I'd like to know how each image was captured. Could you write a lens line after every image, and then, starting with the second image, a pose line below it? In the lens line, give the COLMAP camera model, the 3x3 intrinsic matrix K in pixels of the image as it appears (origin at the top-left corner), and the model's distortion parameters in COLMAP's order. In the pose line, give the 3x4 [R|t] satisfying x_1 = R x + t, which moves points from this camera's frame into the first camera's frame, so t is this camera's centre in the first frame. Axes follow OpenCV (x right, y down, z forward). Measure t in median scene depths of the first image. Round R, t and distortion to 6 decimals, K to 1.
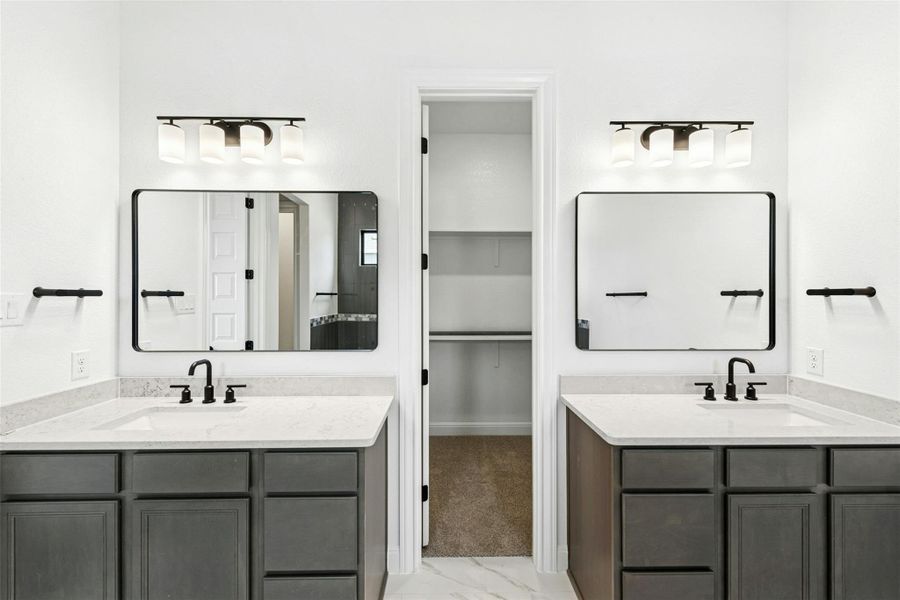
lens RADIAL K [[379.5, 0, 428.1], [0, 379.5, 301.4], [0, 0, 1]] dist [0.003410, -0.000086]
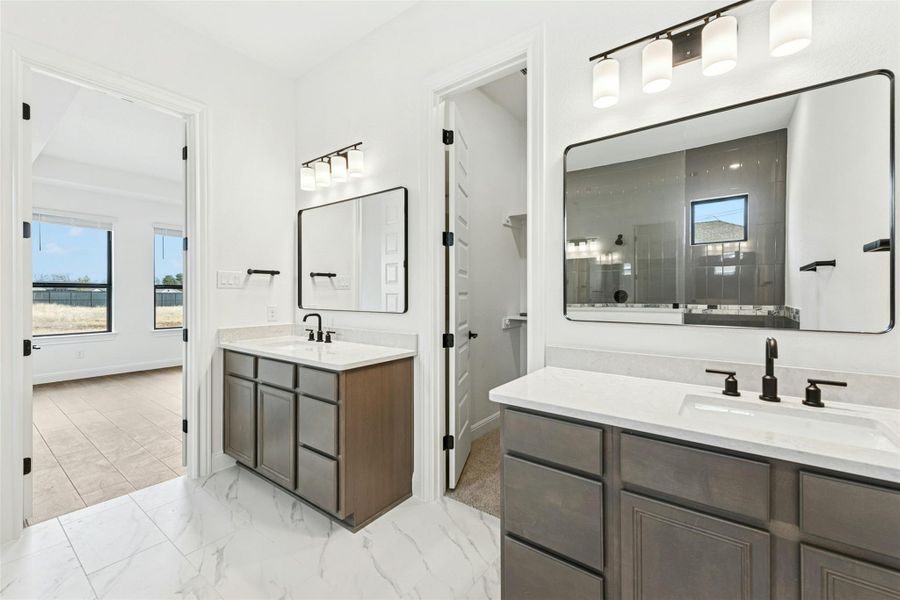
lens RADIAL K [[379.5, 0, 448.8], [0, 379.5, 301.6], [0, 0, 1]] dist [0.003410, -0.000086]
pose [[0.784076, 0.012725, -0.620535, 0.765678], [-0.012555, 0.999910, 0.004641, 0.086466], [0.620538, 0.004152, 0.784165, 0.112204]]
